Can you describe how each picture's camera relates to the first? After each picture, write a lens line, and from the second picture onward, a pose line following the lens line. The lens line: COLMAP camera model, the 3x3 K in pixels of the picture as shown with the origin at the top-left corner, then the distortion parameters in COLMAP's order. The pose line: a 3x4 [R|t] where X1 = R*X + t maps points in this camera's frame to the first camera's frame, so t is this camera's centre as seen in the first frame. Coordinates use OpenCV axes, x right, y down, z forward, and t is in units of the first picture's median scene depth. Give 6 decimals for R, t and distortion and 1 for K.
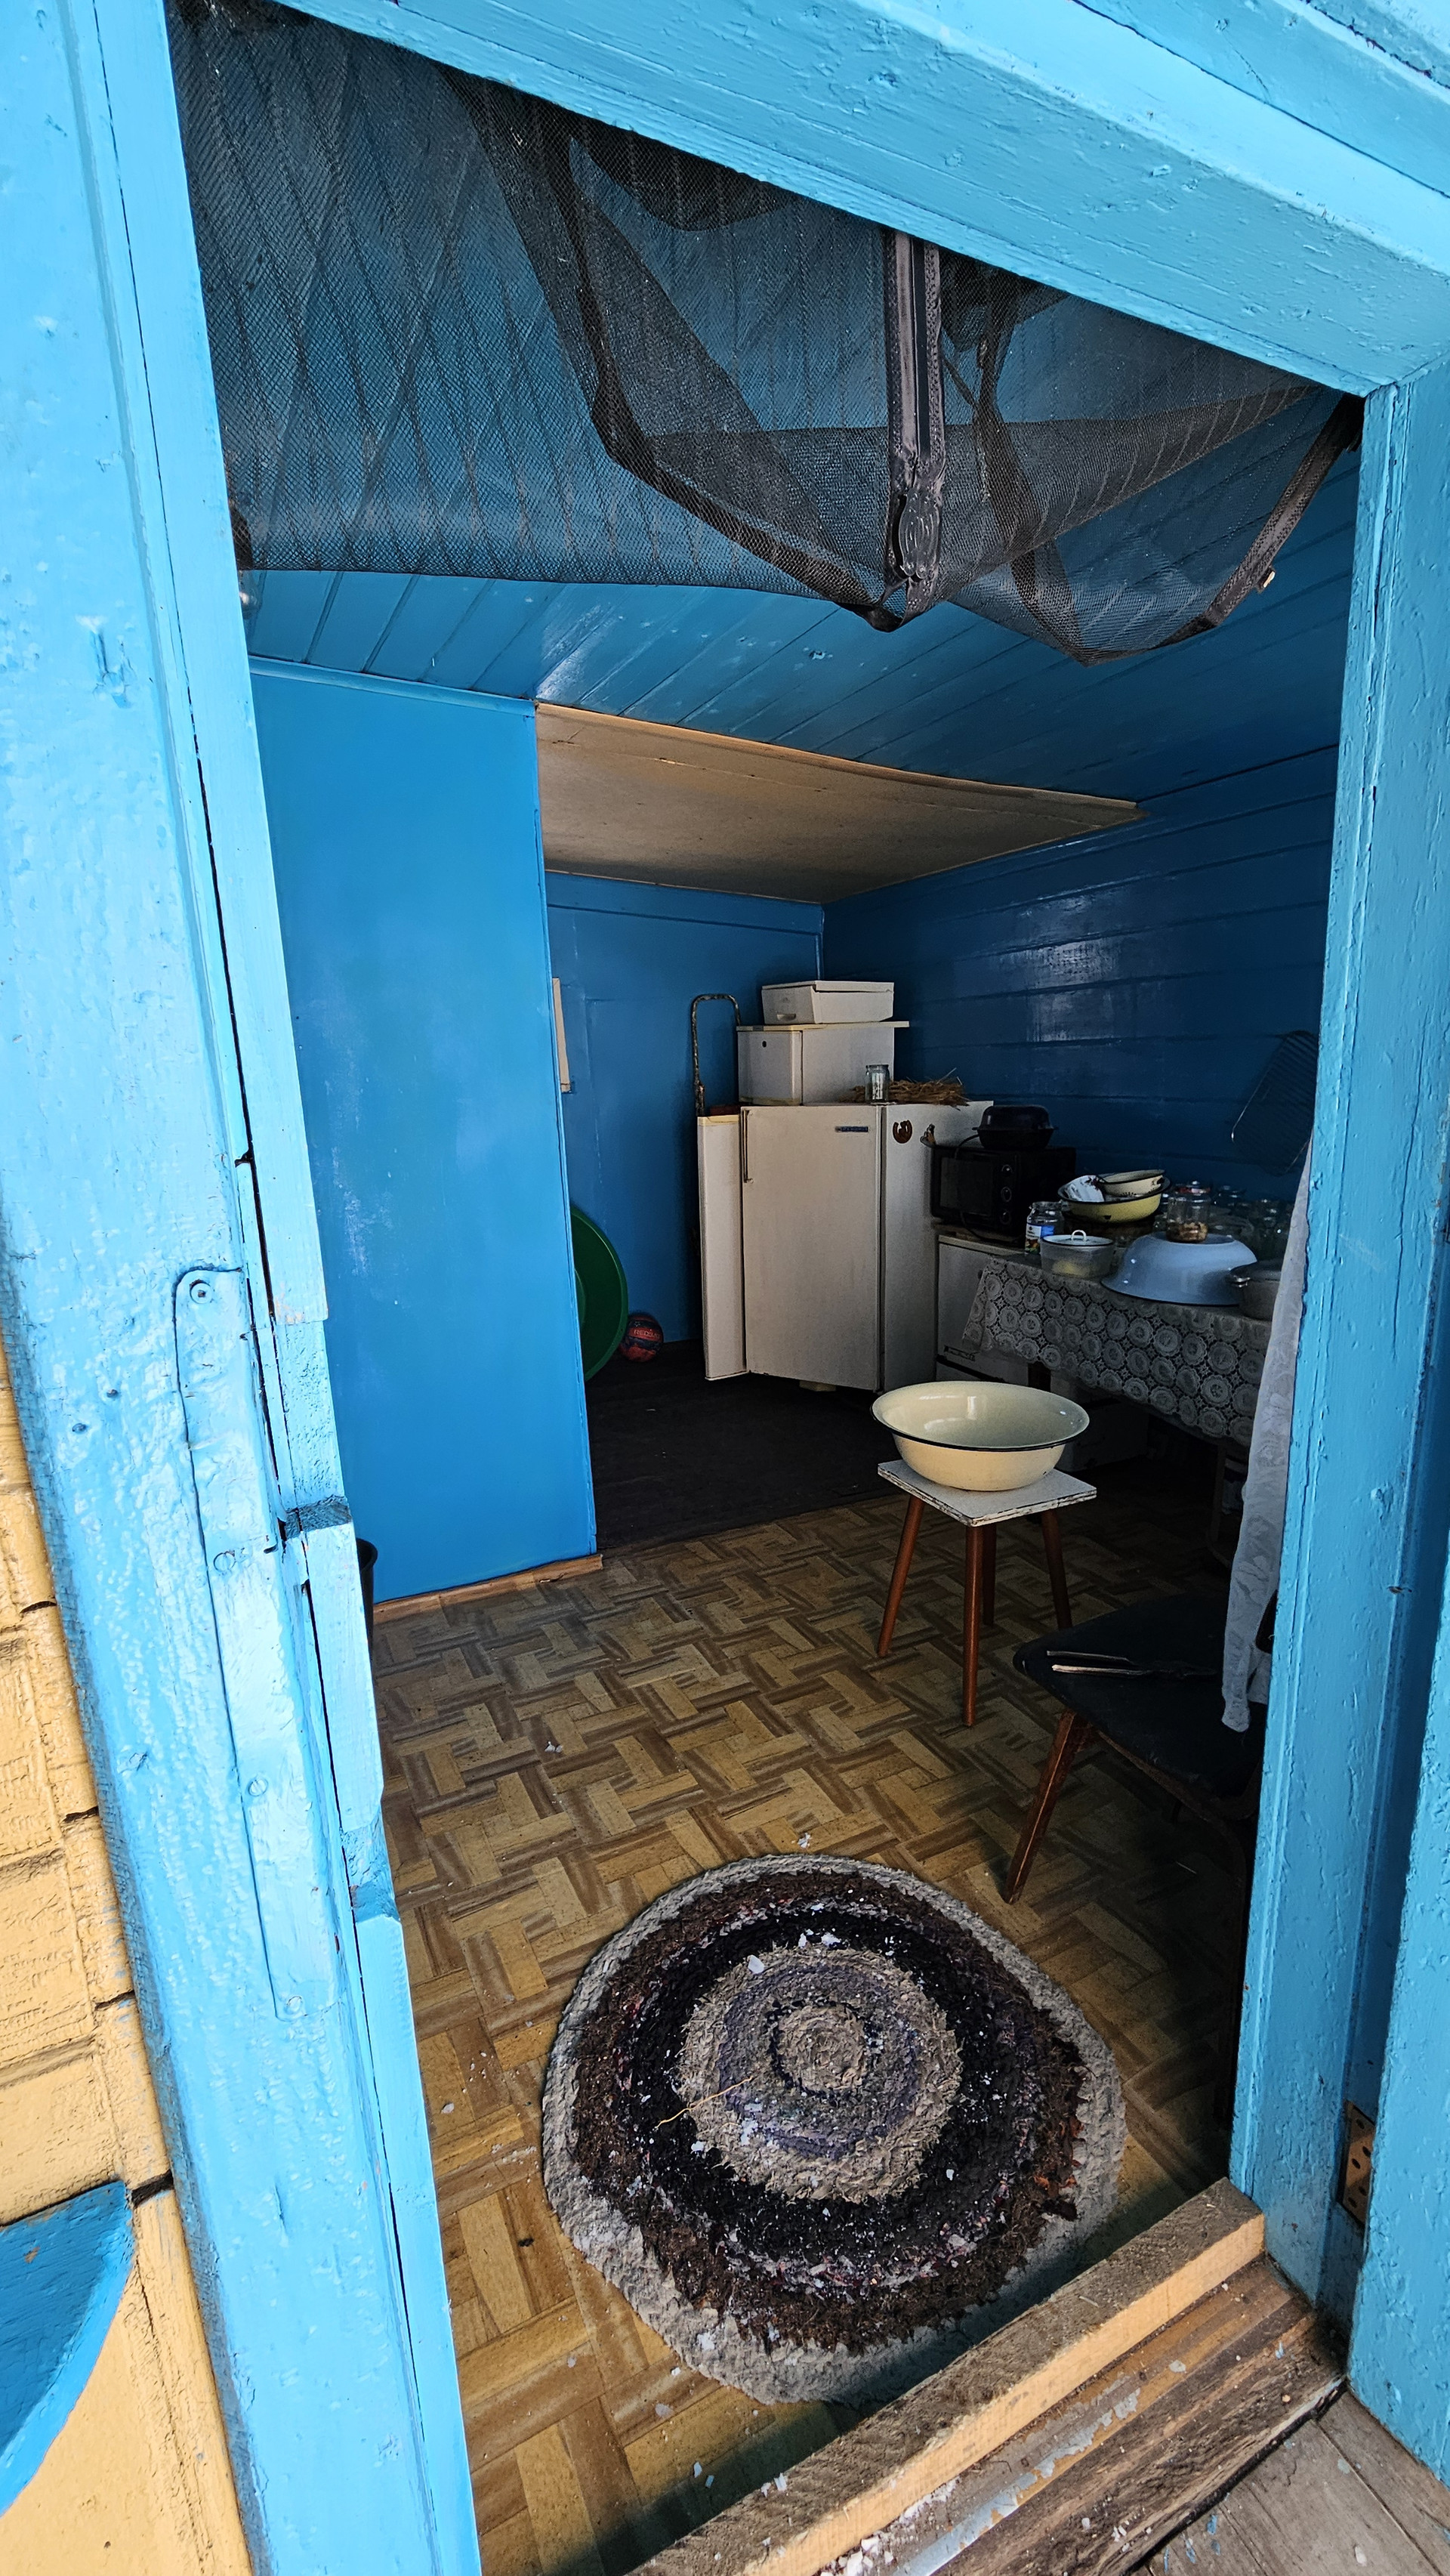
lens RADIAL K [[1055.4, 0, 713.4], [0, 1055.4, 1280.8], [0, 0, 1]] dist [-0.003323, 0.000795]
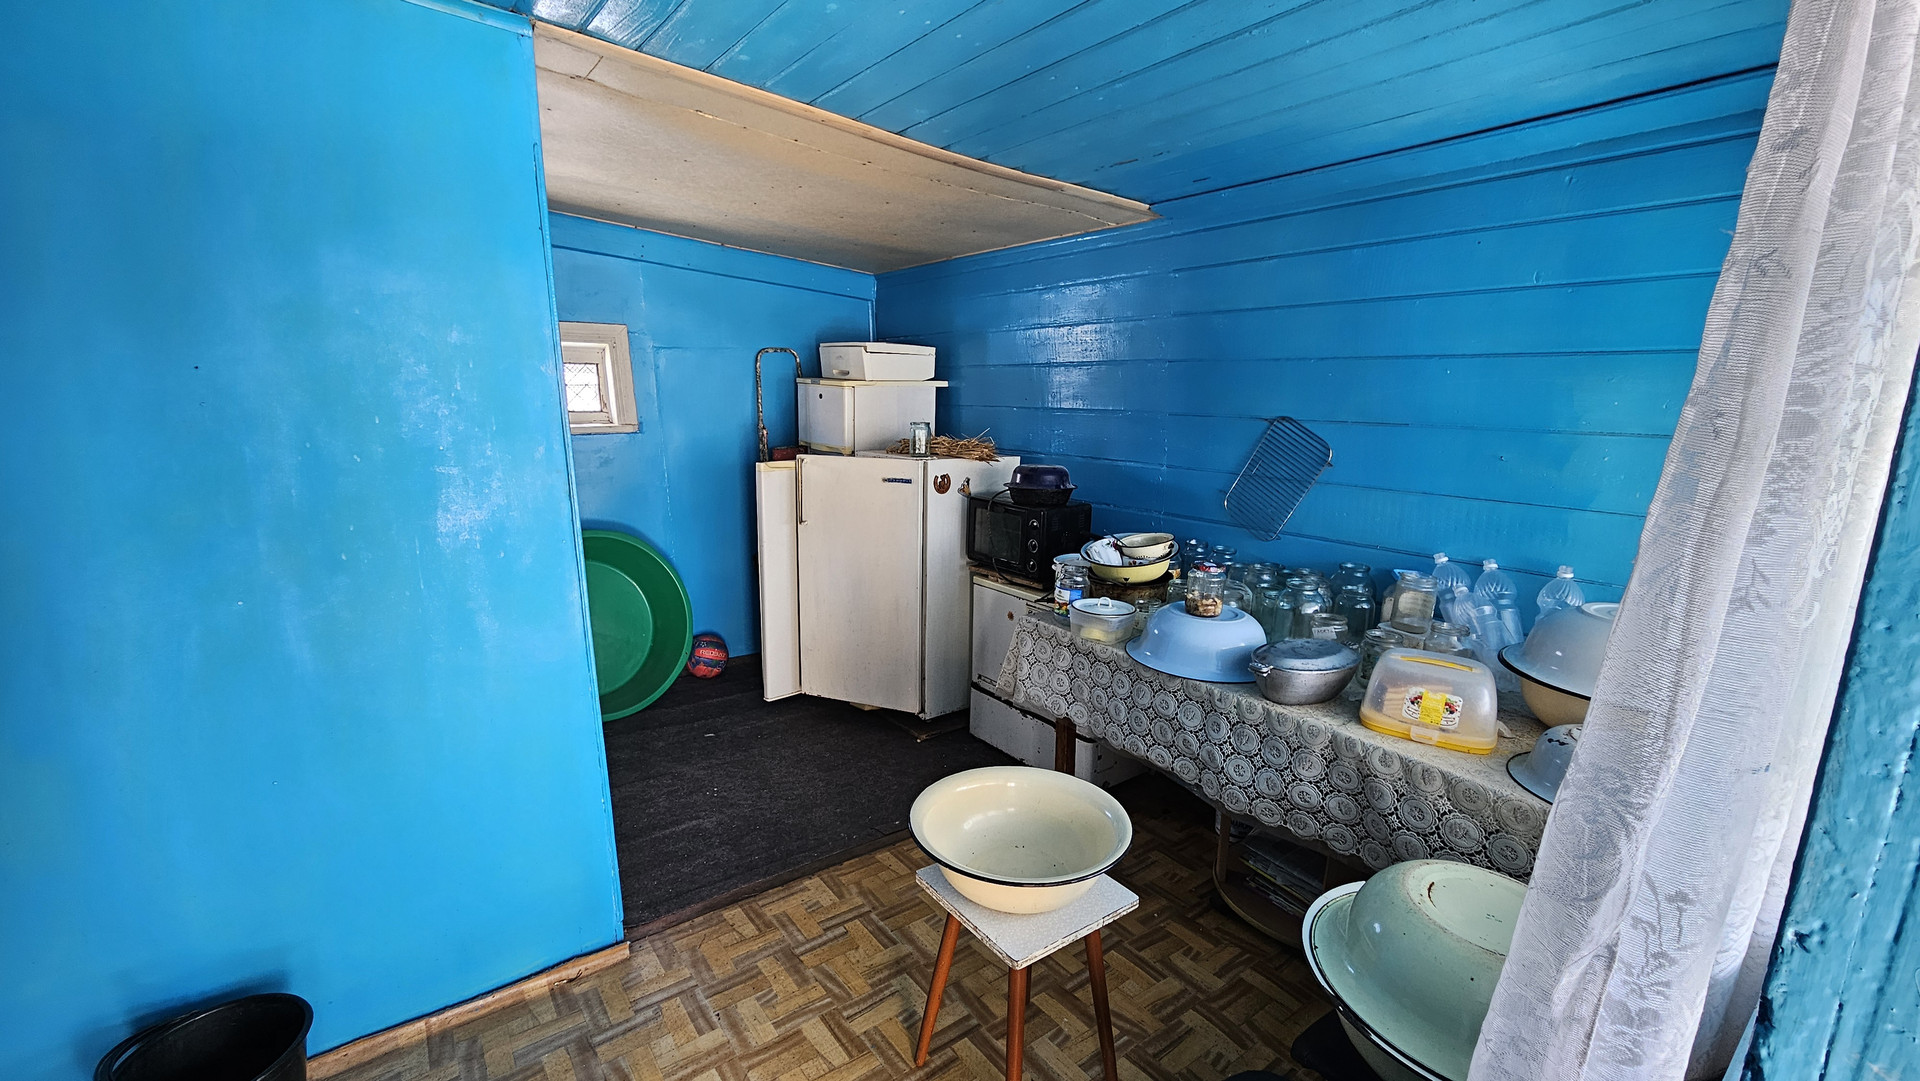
lens RADIAL K [[786.7, 0, 956.9], [0, 786.7, 551.9], [0, 0, 1]] dist [-0.003323, 0.000795]
pose [[0.980516, 0.005661, 0.196359, 0.039082], [-0.004763, 0.999976, -0.005049, -0.081103], [-0.196383, 0.004015, 0.980519, 0.225534]]
